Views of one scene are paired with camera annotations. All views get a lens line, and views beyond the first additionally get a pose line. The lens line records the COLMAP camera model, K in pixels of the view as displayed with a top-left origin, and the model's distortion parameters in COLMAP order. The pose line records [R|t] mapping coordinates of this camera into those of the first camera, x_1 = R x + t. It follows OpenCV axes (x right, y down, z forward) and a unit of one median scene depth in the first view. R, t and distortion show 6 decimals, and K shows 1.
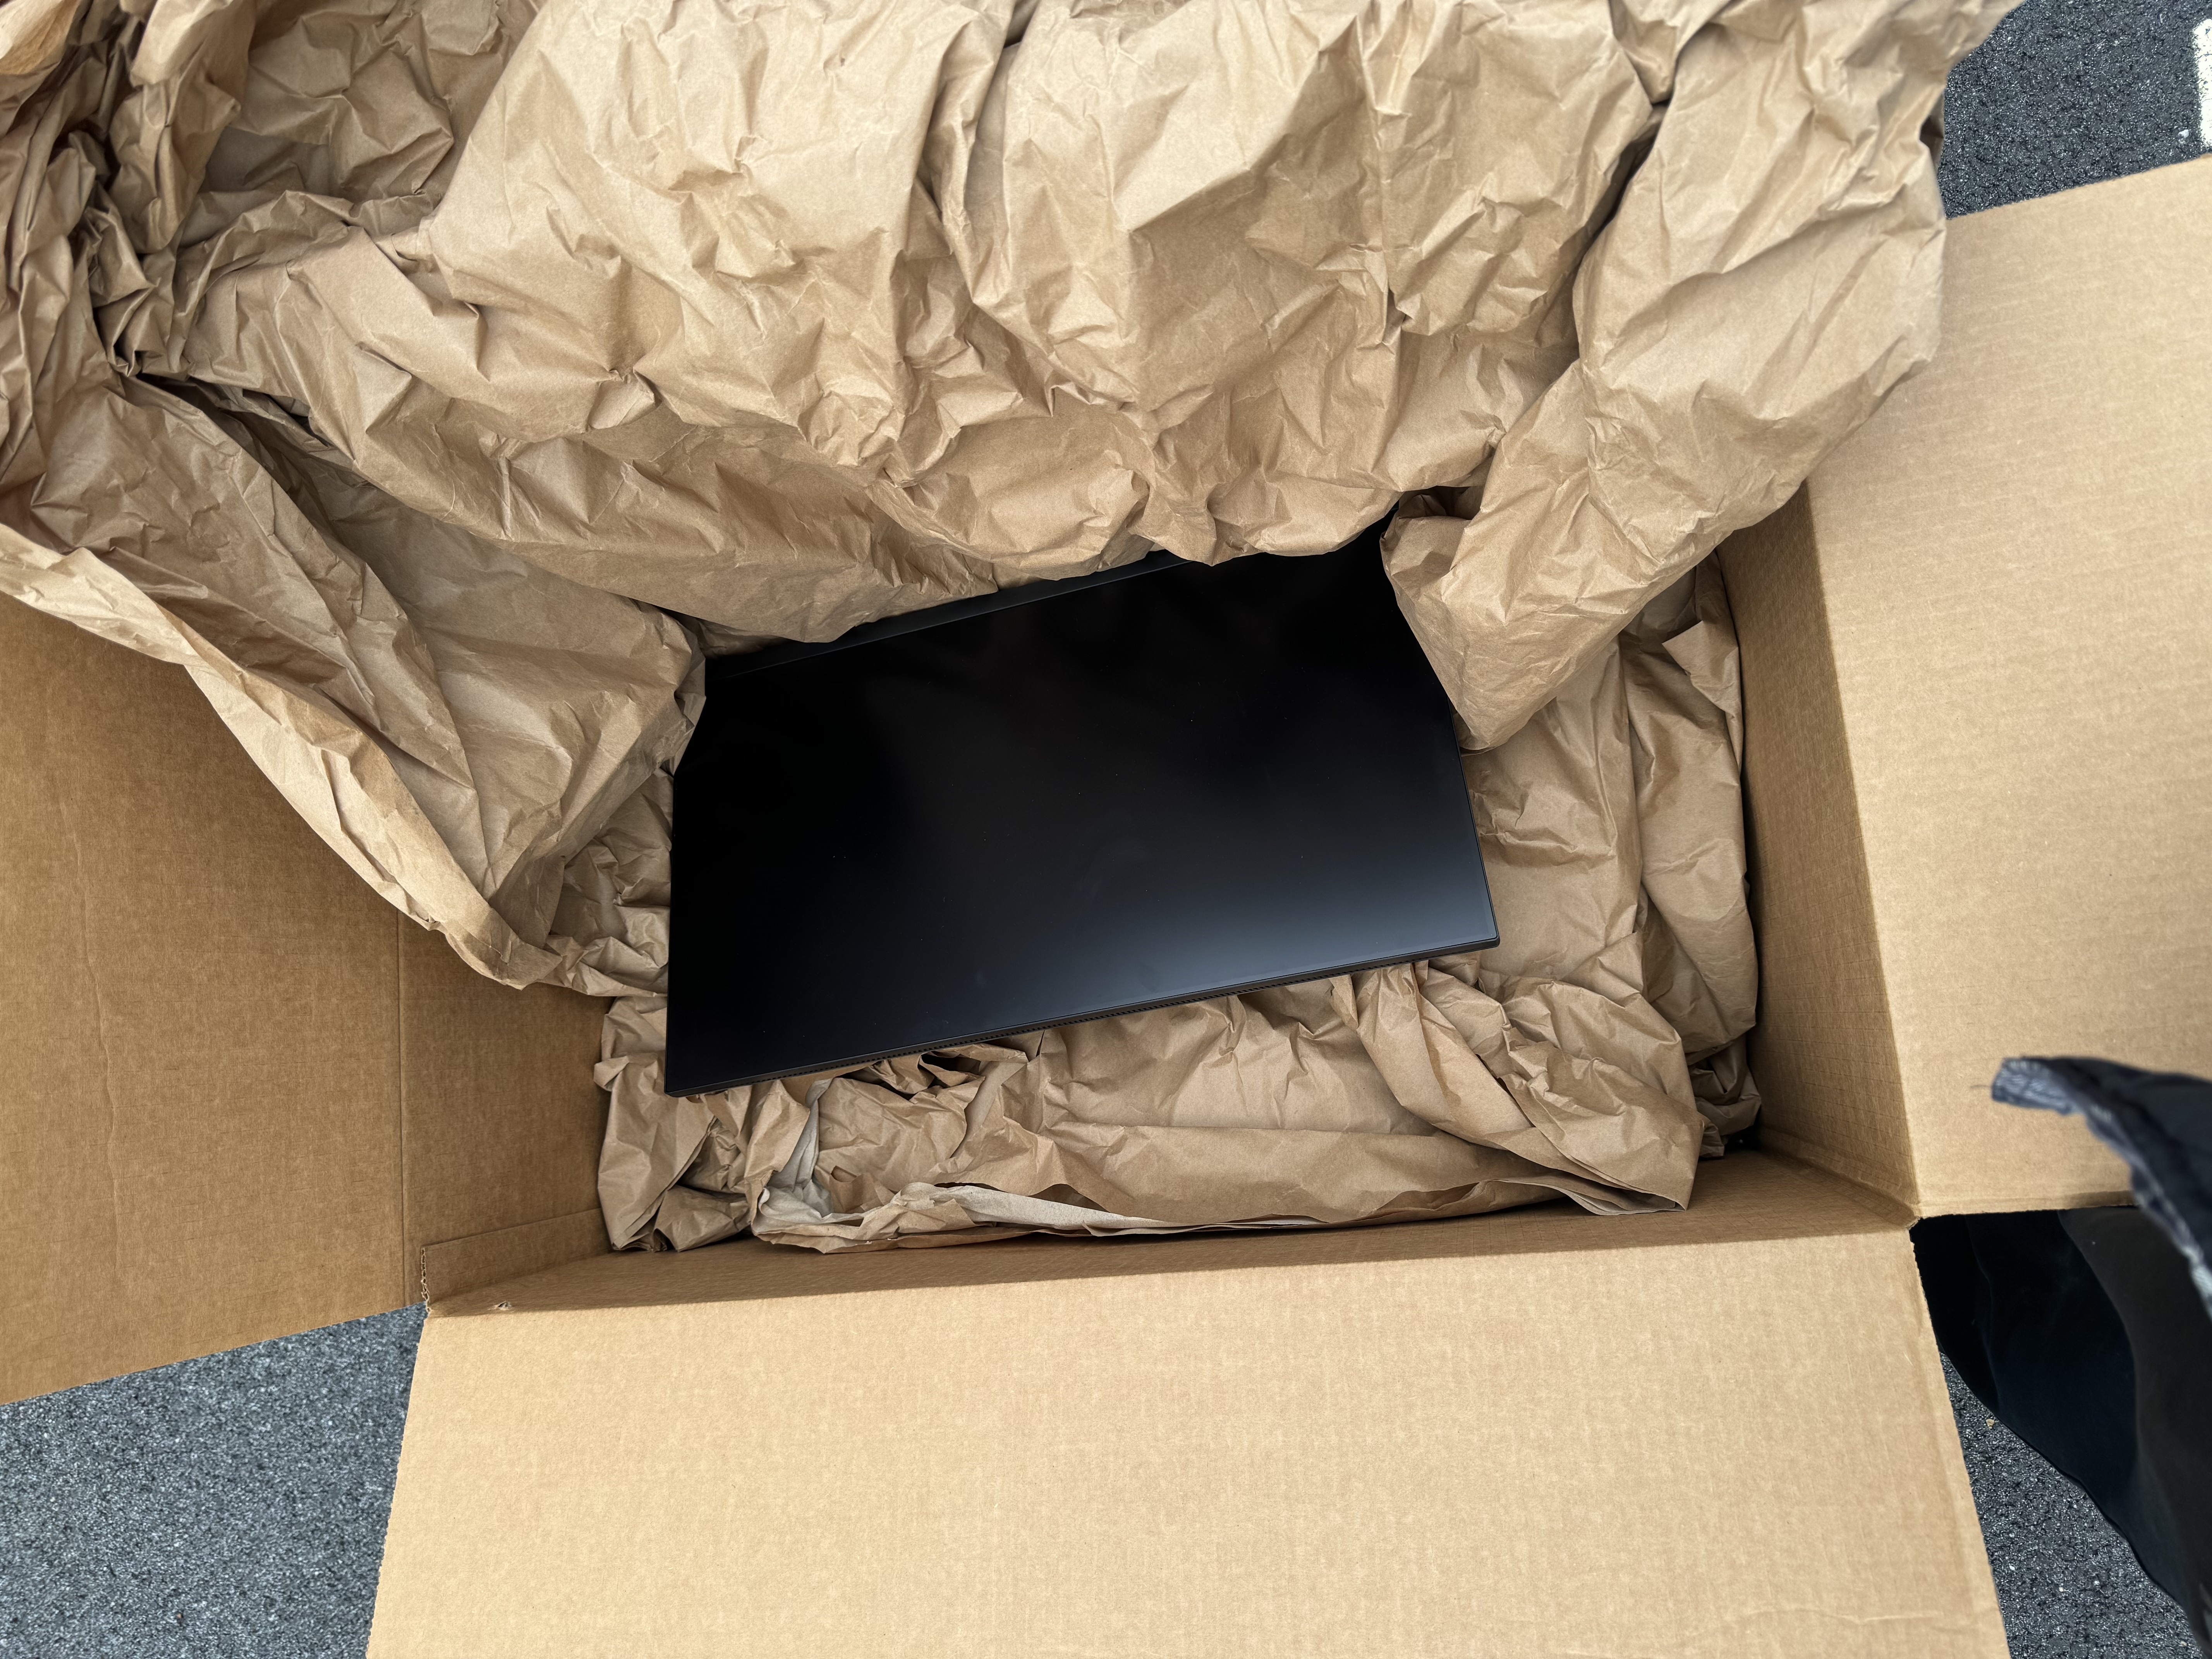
lens RADIAL K [[1620.1, 0, 1106.0], [0, 1620.1, 829.5], [0, 0, 1]] dist [0.018722, -0.007132]
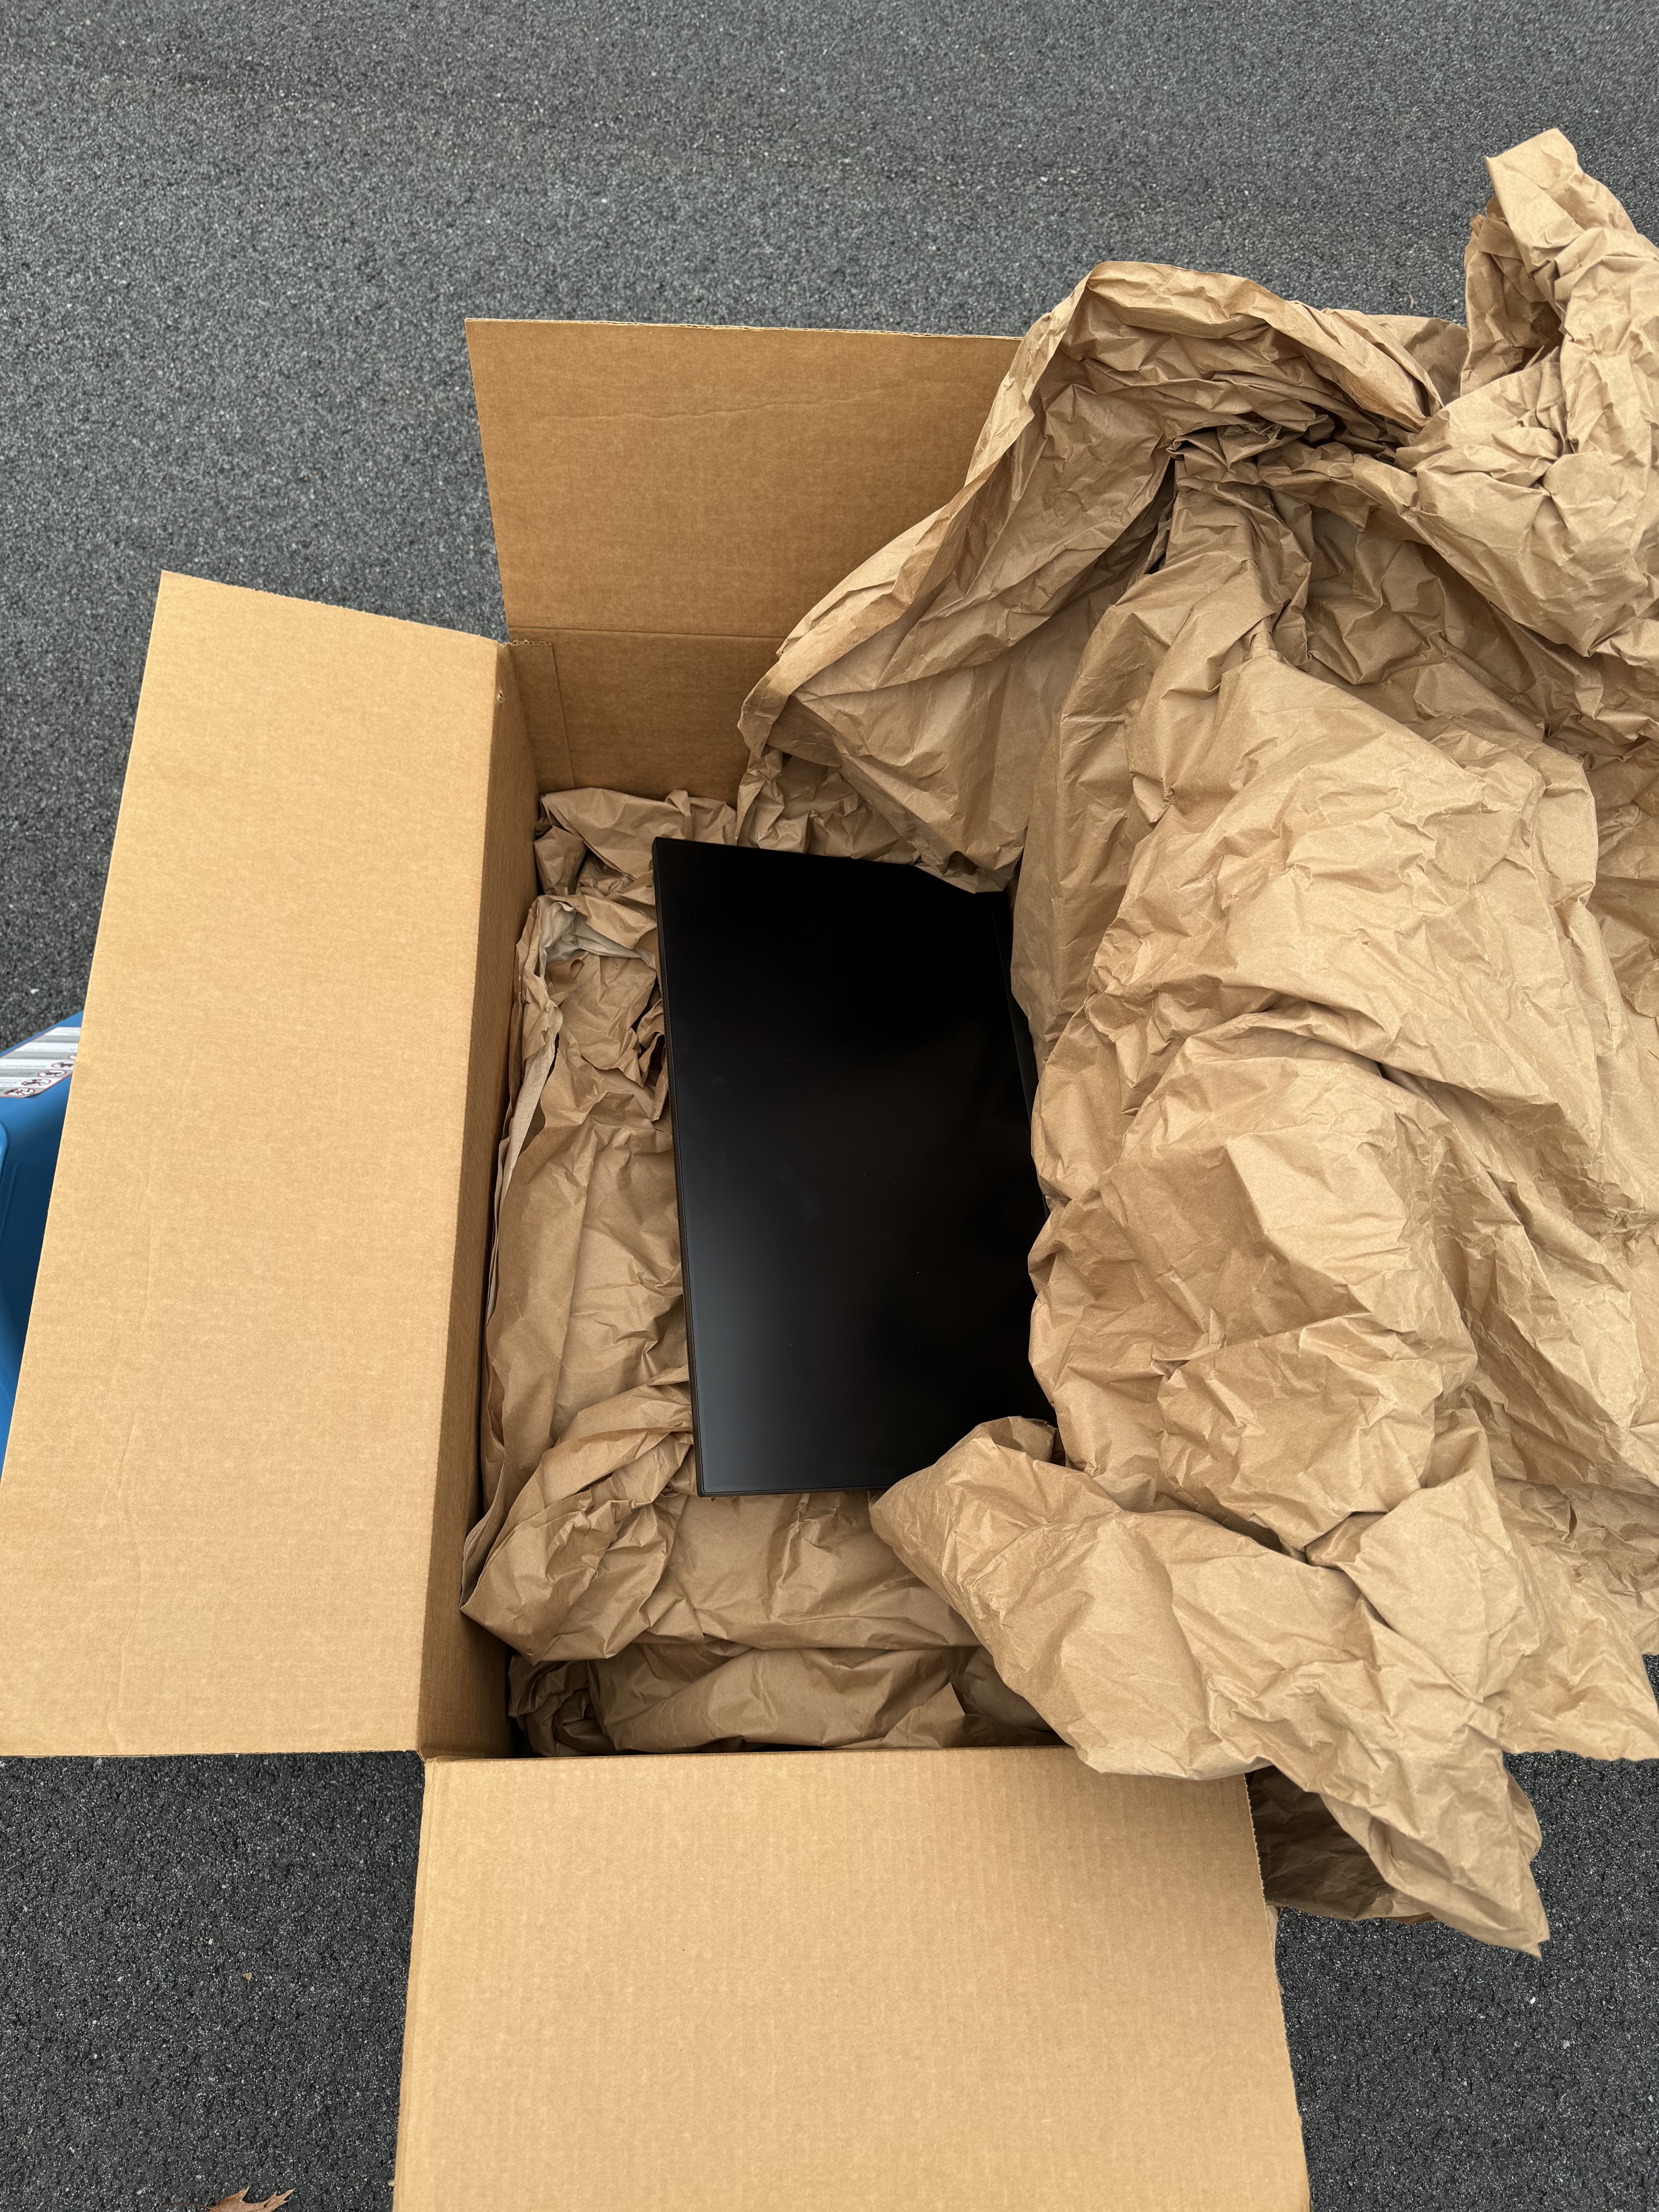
lens RADIAL K [[1509.1, 0, 793.7], [0, 1509.1, 1050.8], [0, 0, 1]] dist [0.108015, -0.140719]
pose [[-0.082138, 0.981212, -0.174575, 0.129370], [-0.993830, -0.067541, 0.087980, -0.086954], [0.074537, 0.180724, 0.980705, -0.176940]]
